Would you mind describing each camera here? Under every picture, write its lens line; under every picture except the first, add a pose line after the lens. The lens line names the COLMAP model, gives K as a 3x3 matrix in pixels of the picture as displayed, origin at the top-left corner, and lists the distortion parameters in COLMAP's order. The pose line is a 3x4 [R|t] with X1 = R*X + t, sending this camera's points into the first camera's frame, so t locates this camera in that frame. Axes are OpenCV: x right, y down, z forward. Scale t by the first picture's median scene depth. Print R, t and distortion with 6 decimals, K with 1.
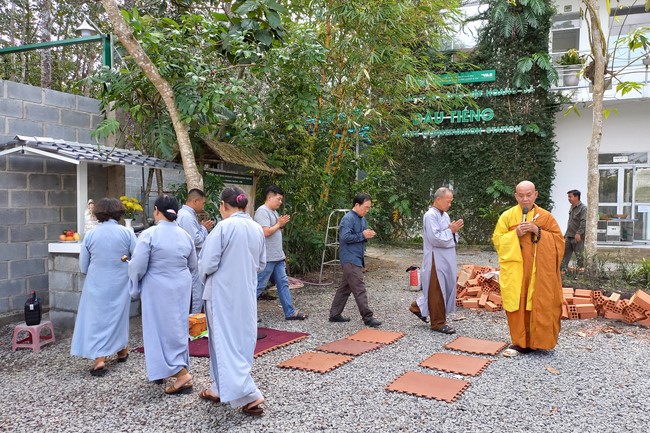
lens RADIAL K [[490.8, 0, 320.6], [0, 490.8, 219.2], [0, 0, 1]] dist [0.064928, -0.046638]
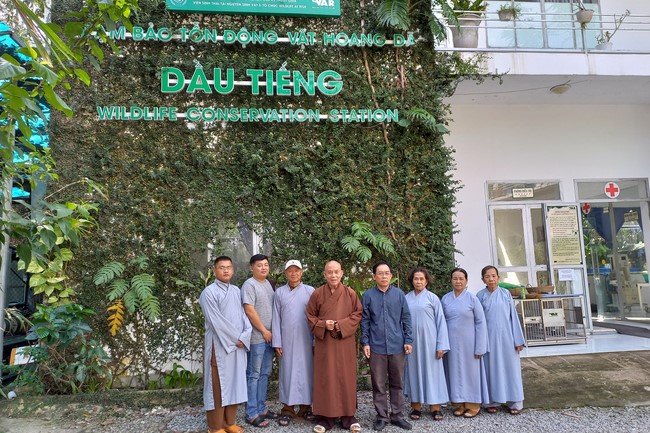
lens RADIAL K [[490.8, 0, 340.5], [0, 490.8, 218.7], [0, 0, 1]] dist [0.064928, -0.046638]
pose [[0.855236, 0.021234, 0.517804, 0.107080], [0.058149, 0.988919, -0.136595, -0.021197], [-0.514966, 0.146931, 0.844524, 0.614582]]
